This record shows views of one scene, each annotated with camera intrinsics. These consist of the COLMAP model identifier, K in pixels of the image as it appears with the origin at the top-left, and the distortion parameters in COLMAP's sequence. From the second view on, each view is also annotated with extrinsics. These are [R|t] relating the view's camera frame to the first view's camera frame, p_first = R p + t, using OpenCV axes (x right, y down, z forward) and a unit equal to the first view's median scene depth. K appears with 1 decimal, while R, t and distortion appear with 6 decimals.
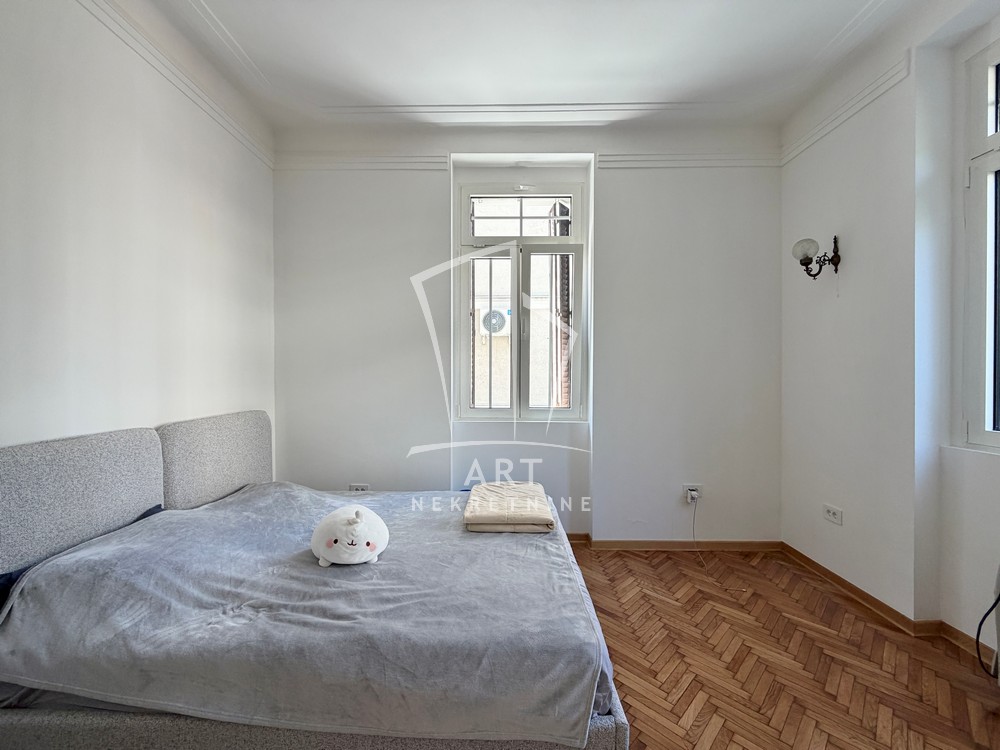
lens RADIAL K [[398.7, 0, 500.0], [0, 398.7, 375.0], [0, 0, 1]] dist [0.000786, 0.000102]
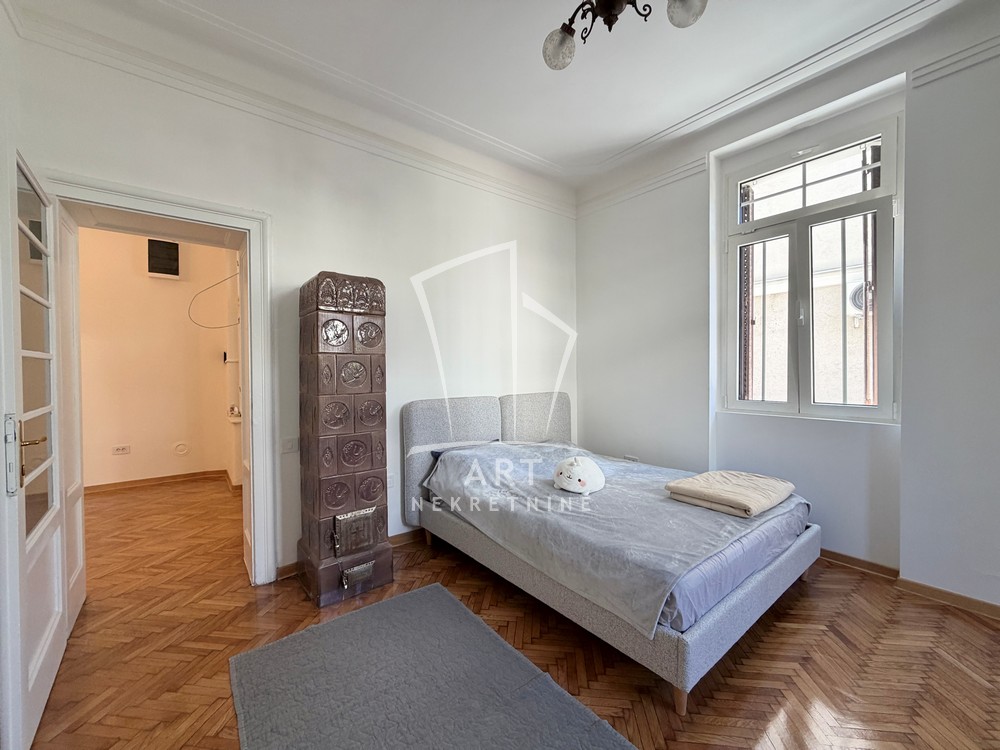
lens RADIAL K [[398.7, 0, 500.0], [0, 398.7, 375.0], [0, 0, 1]] dist [0.000786, 0.000102]
pose [[0.634695, 0.003188, -0.772756, 0.329831], [0.005400, 0.999949, 0.008561, 0.010942], [0.772744, -0.009606, 0.634645, -0.083813]]
